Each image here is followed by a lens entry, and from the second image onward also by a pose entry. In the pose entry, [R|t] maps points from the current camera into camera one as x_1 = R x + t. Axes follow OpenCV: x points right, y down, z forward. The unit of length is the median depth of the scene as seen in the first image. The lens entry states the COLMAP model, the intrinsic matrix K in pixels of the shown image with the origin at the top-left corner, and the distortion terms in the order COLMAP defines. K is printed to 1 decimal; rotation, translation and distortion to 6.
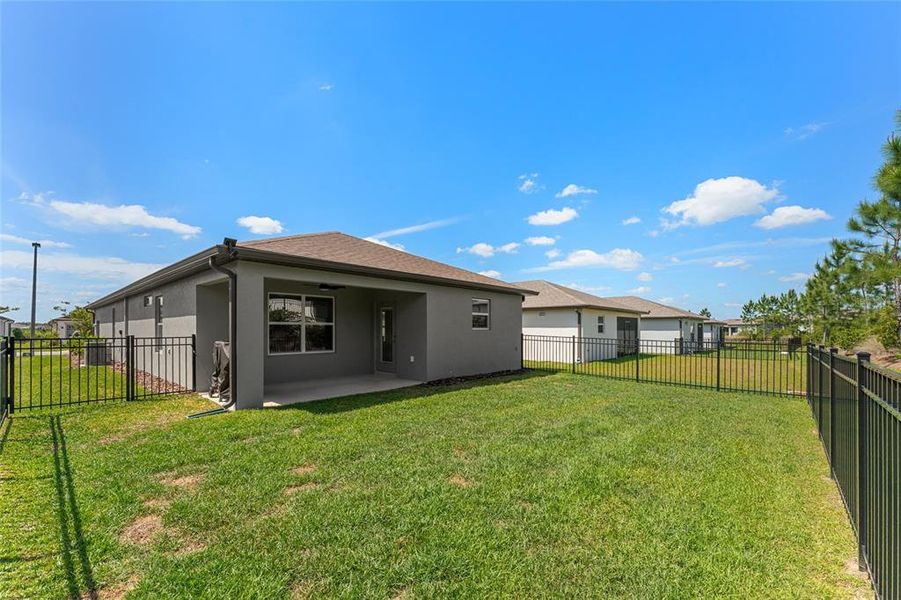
lens RADIAL K [[372.9, 0, 459.2], [0, 372.9, 332.0], [0, 0, 1]] dist [0.002048, 0.000001]
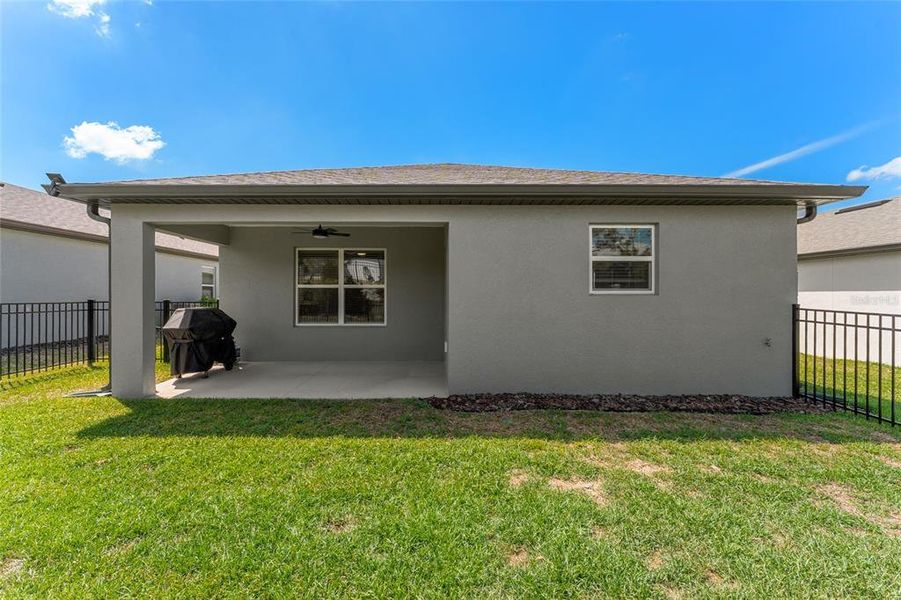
lens RADIAL K [[372.9, 0, 451.3], [0, 372.9, 298.0], [0, 0, 1]] dist [0.002048, 0.000001]
pose [[0.656686, 0.005244, -0.754146, 0.286854], [-0.005995, 0.999981, 0.001733, -0.001197], [0.754141, 0.003383, 0.656704, 0.626202]]
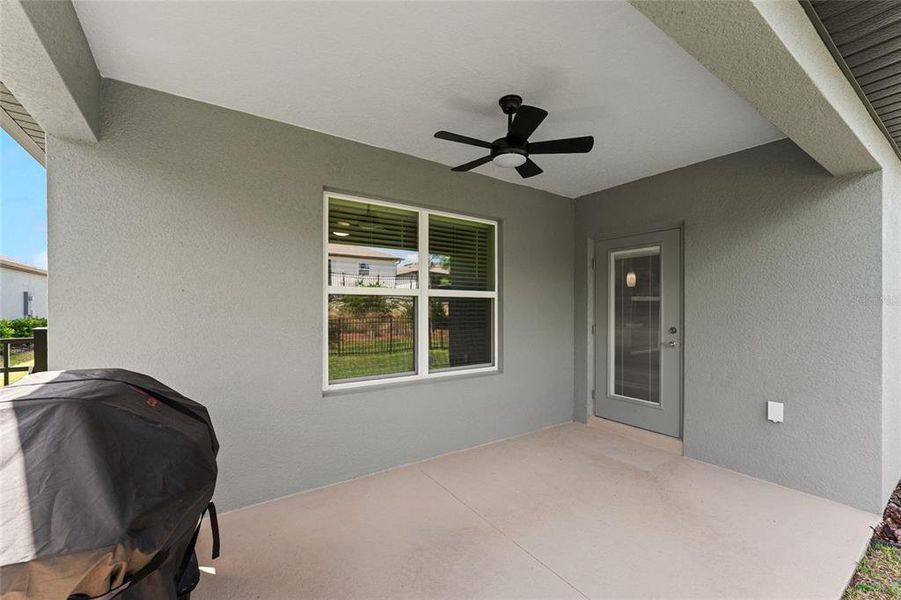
lens RADIAL K [[372.9, 0, 449.0], [0, 372.9, 303.9], [0, 0, 1]] dist [0.002048, 0.000001]
pose [[0.966367, -0.001949, -0.257161, -0.286013], [-0.003038, 0.999815, -0.018996, -0.005057], [0.257151, 0.019139, 0.966182, 0.626978]]
